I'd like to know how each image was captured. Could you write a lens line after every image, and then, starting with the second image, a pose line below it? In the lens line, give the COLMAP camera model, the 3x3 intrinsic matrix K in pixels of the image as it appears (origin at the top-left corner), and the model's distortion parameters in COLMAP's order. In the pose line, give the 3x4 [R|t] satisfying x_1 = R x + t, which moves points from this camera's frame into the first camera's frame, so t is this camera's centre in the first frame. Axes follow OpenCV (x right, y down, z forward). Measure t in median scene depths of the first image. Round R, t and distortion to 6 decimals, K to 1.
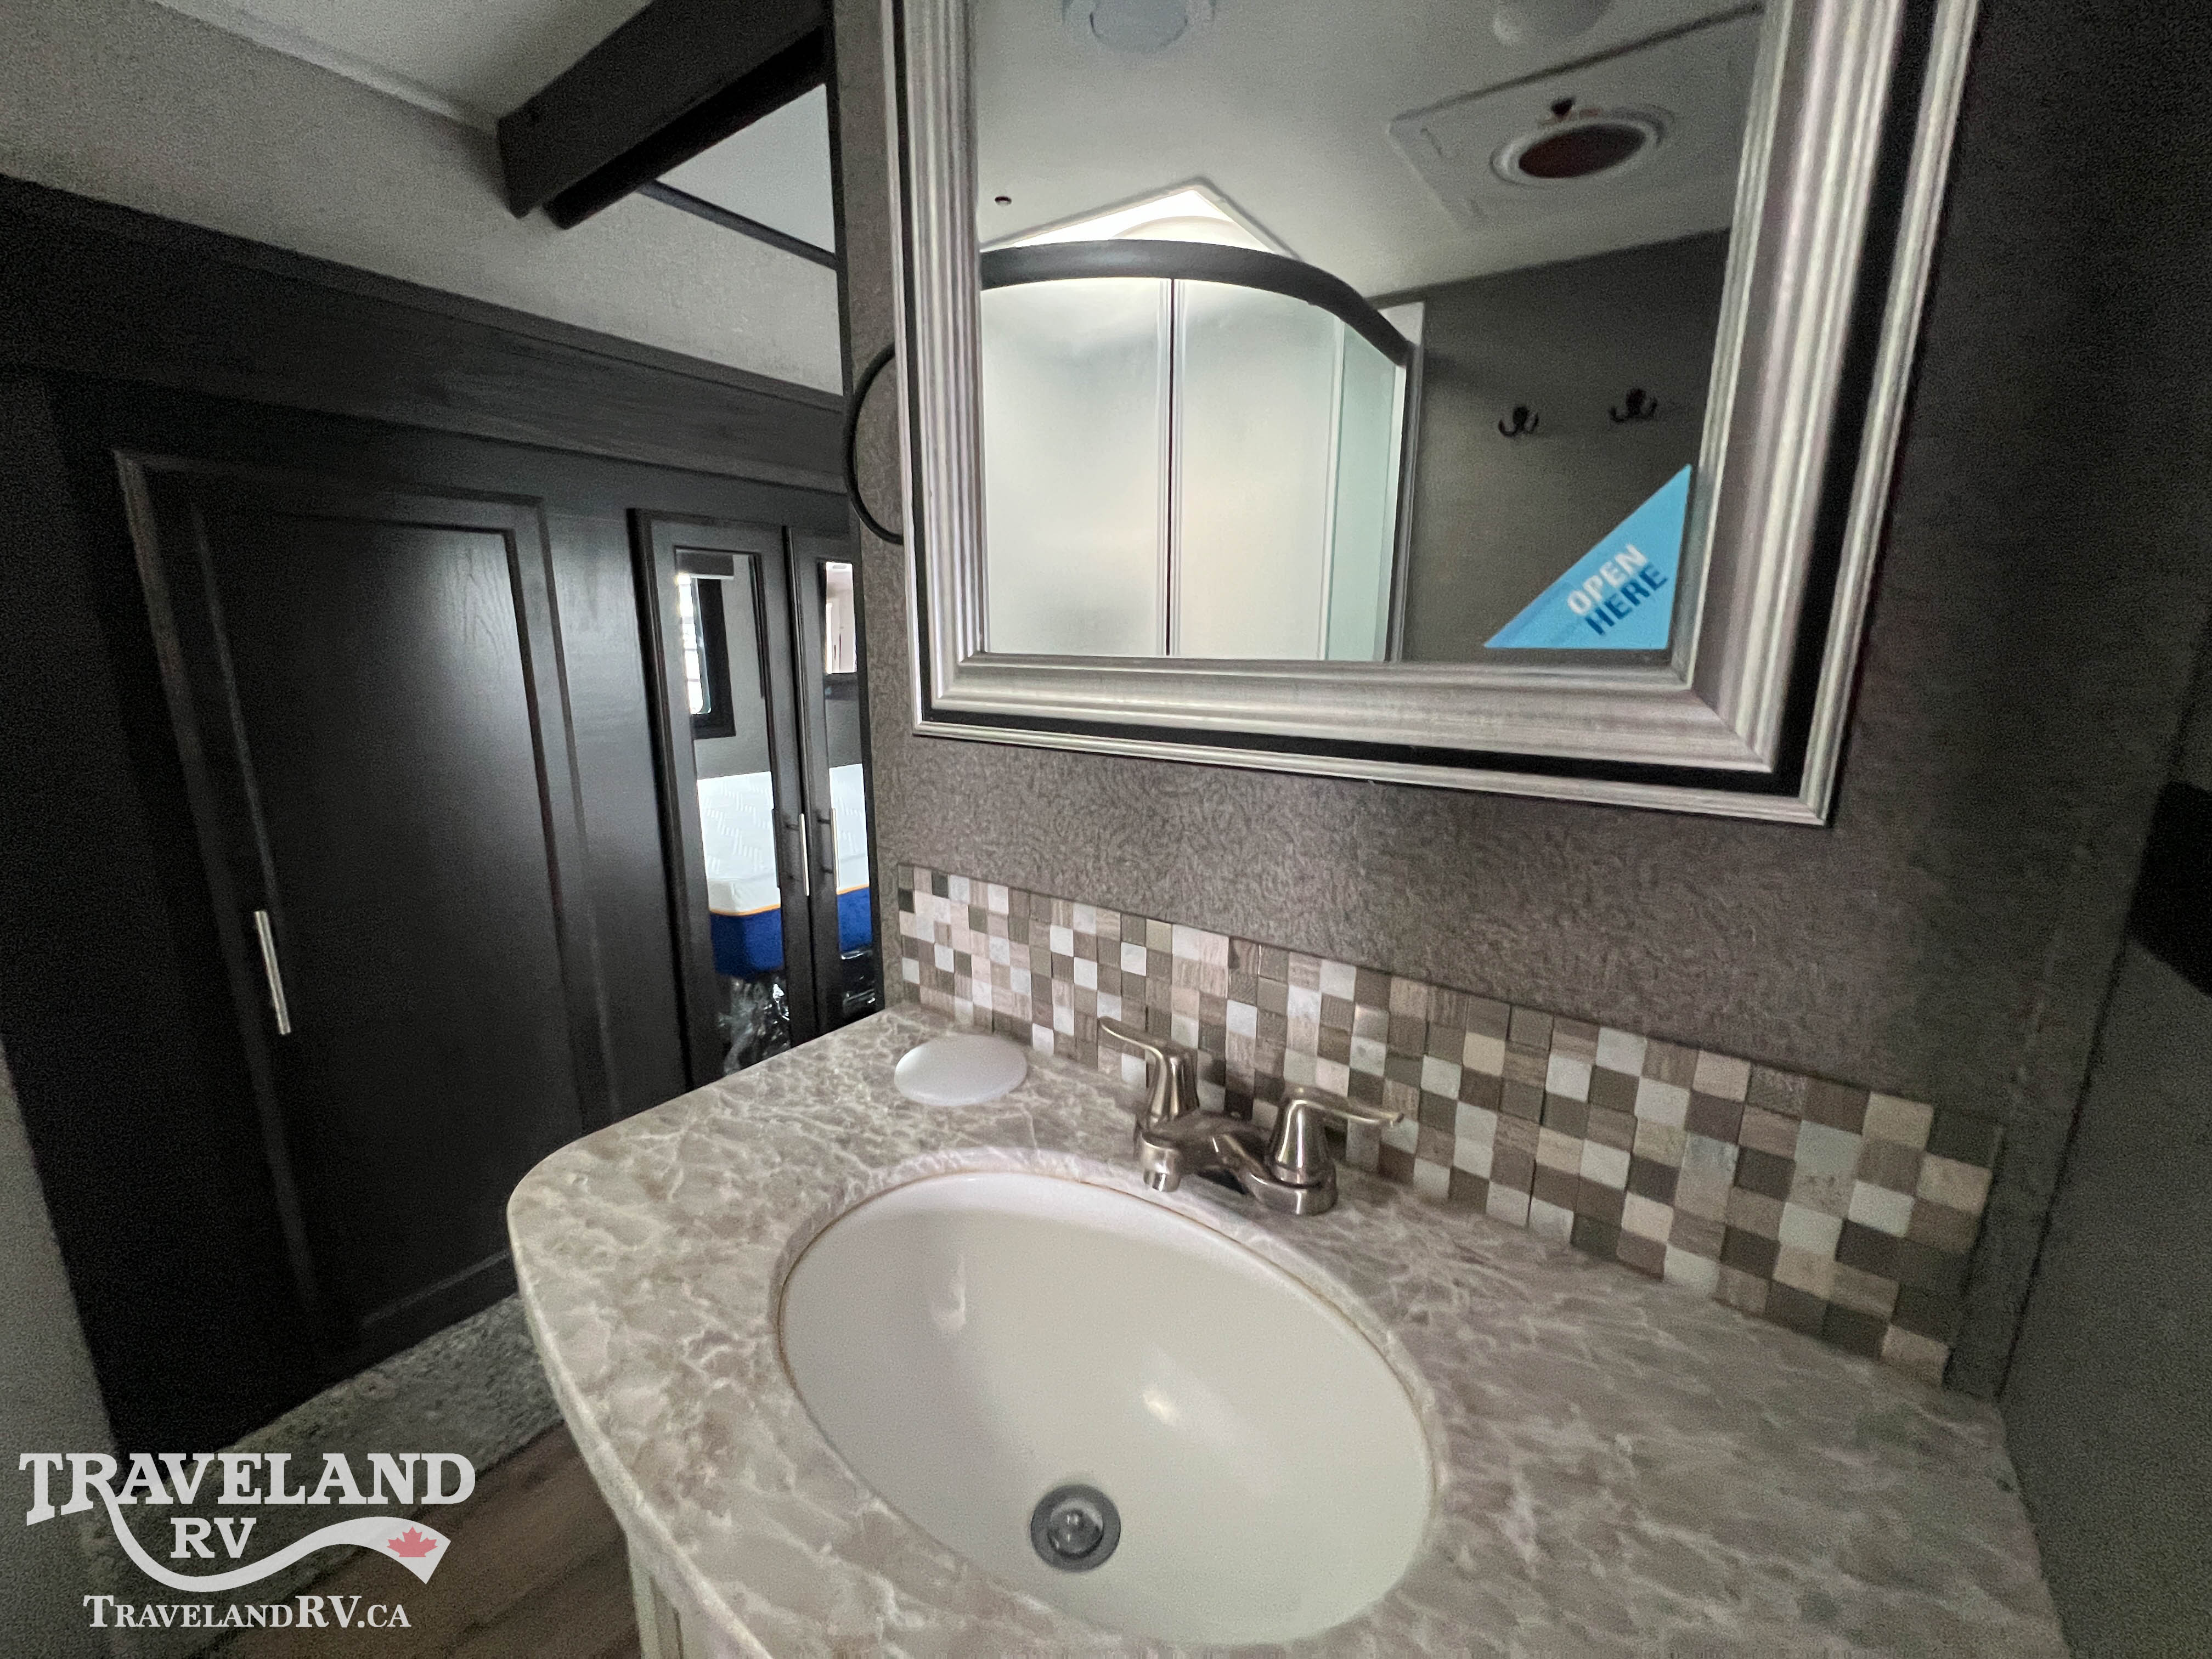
lens RADIAL K [[880.9, 0, 1107.2], [0, 880.9, 824.8], [0, 0, 1]] dist [-0.001633, -0.000401]
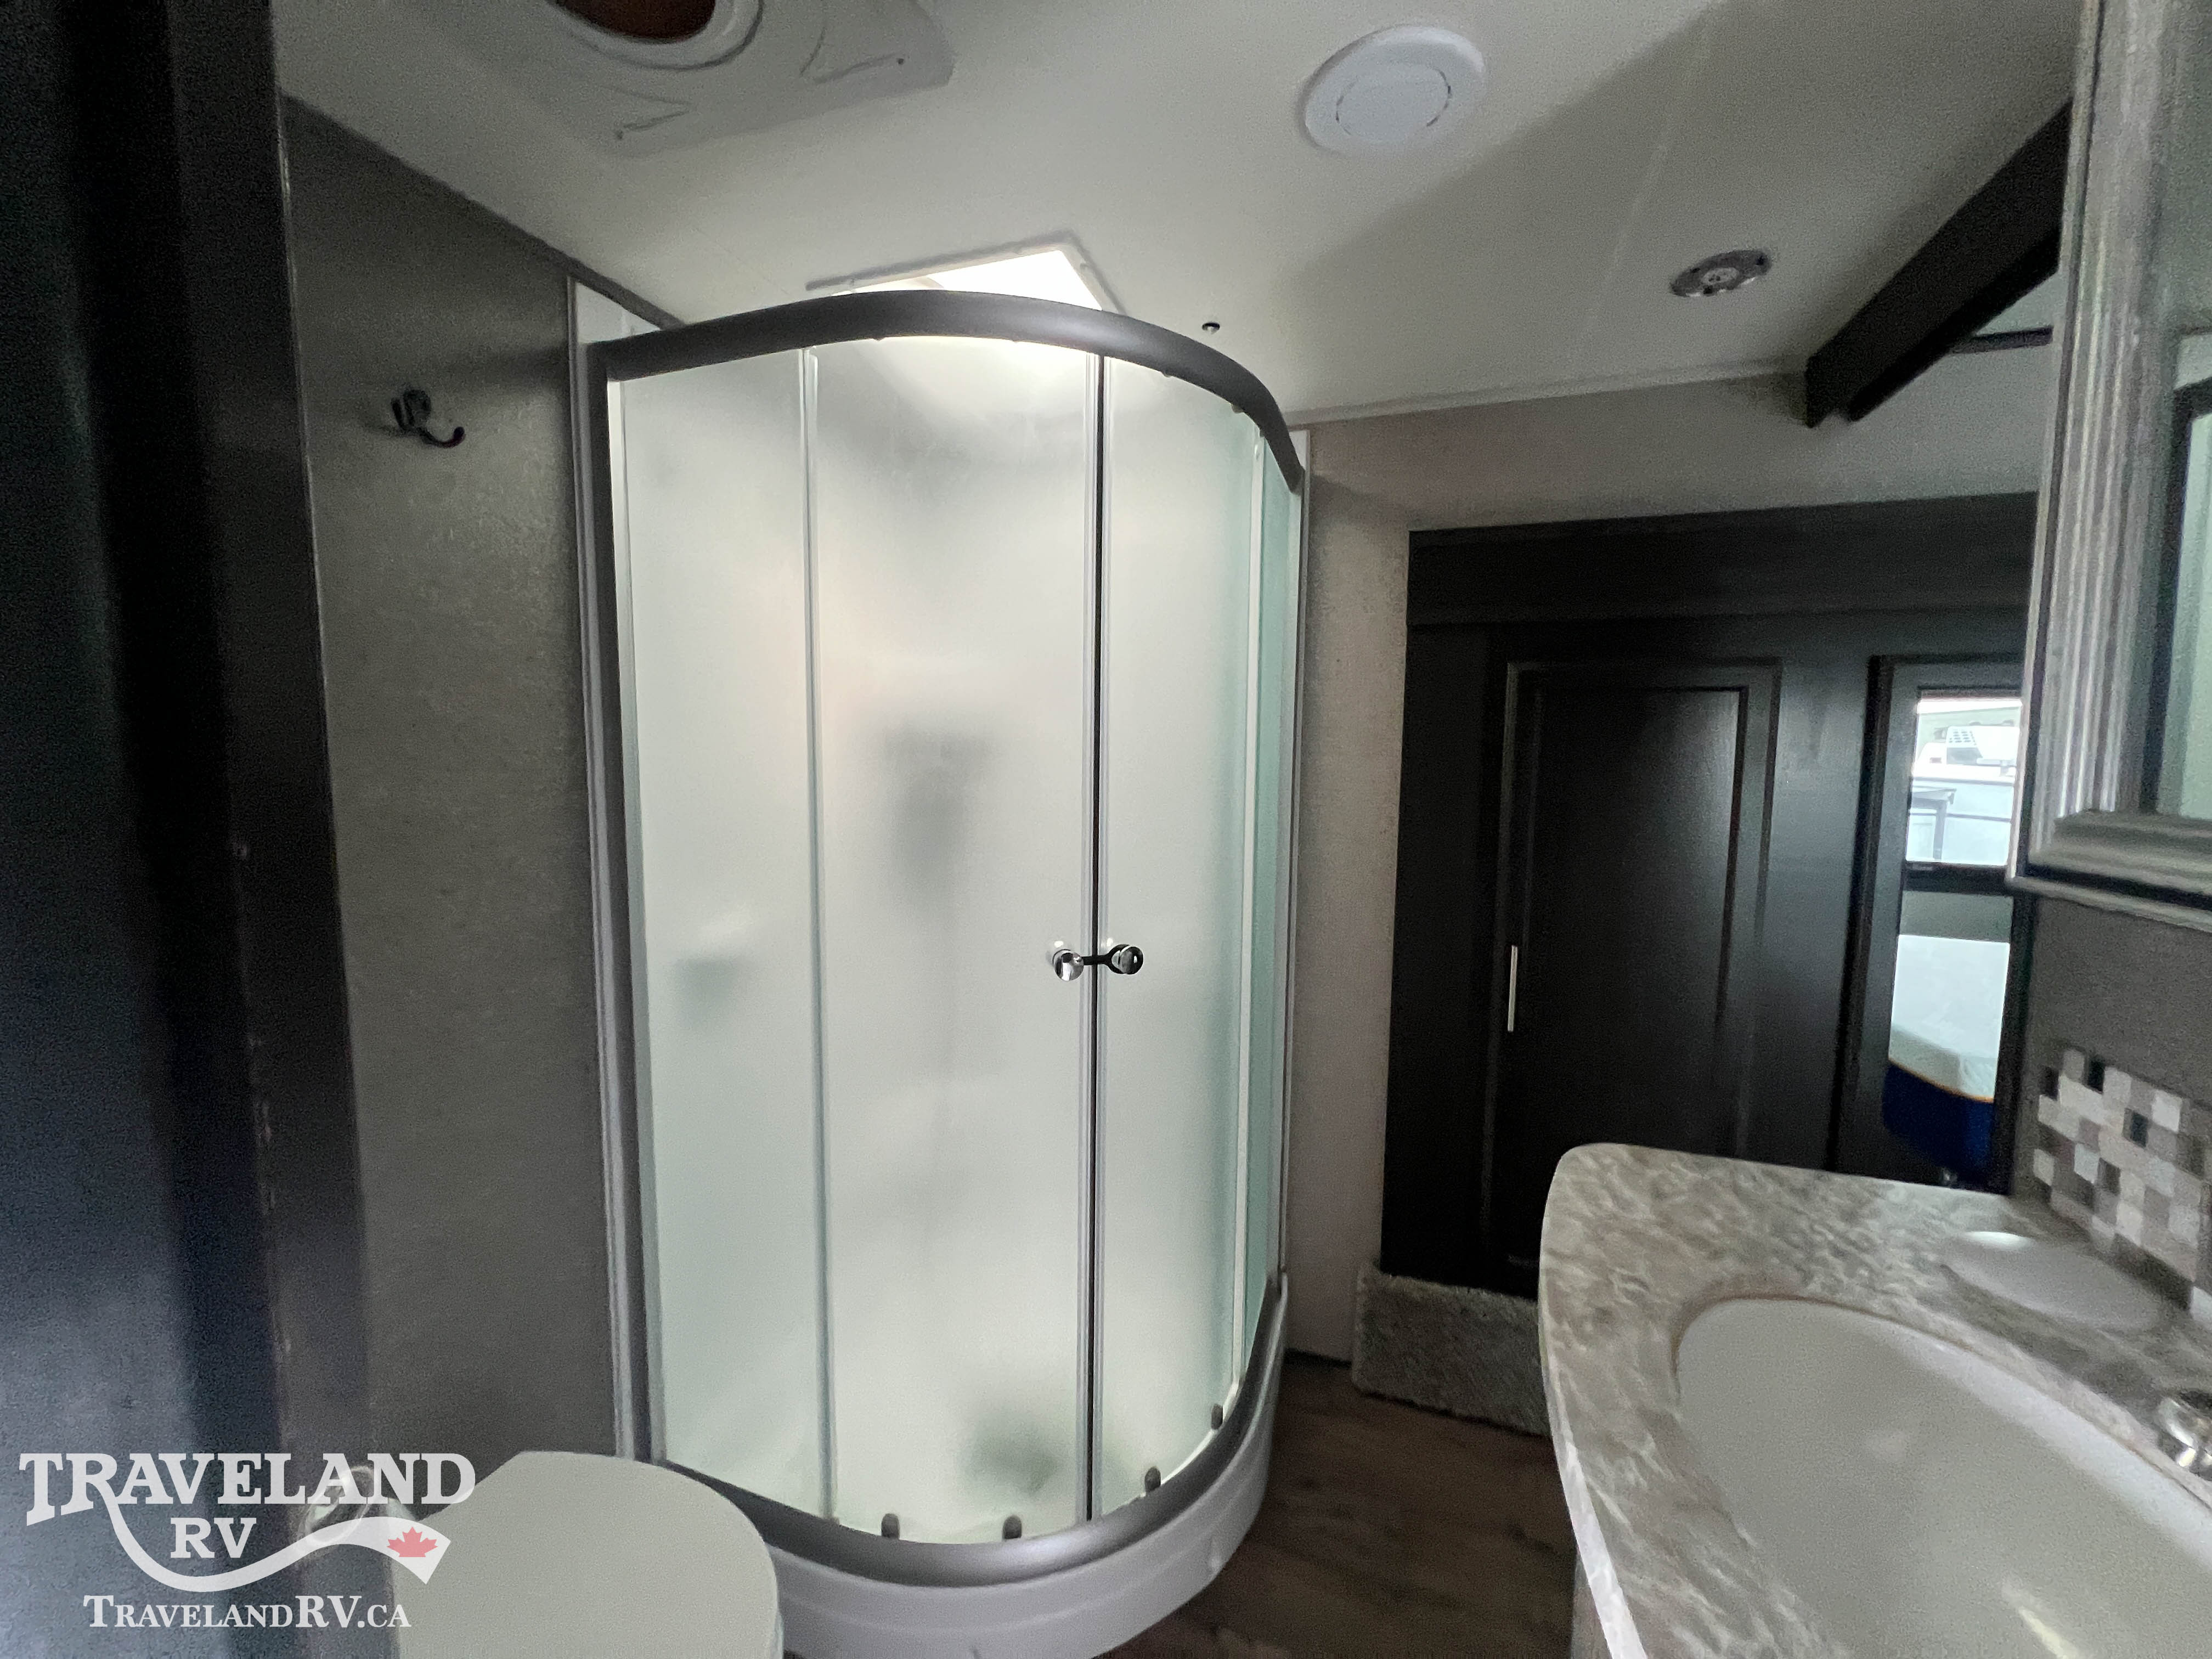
lens RADIAL K [[880.9, 0, 1107.2], [0, 880.9, 824.8], [0, 0, 1]] dist [-0.001633, -0.000401]
pose [[0.286231, 0.080351, -0.954786, 0.327082], [-0.214335, 0.976596, 0.017932, 0.021256], [0.933880, 0.199512, 0.296754, -0.188847]]
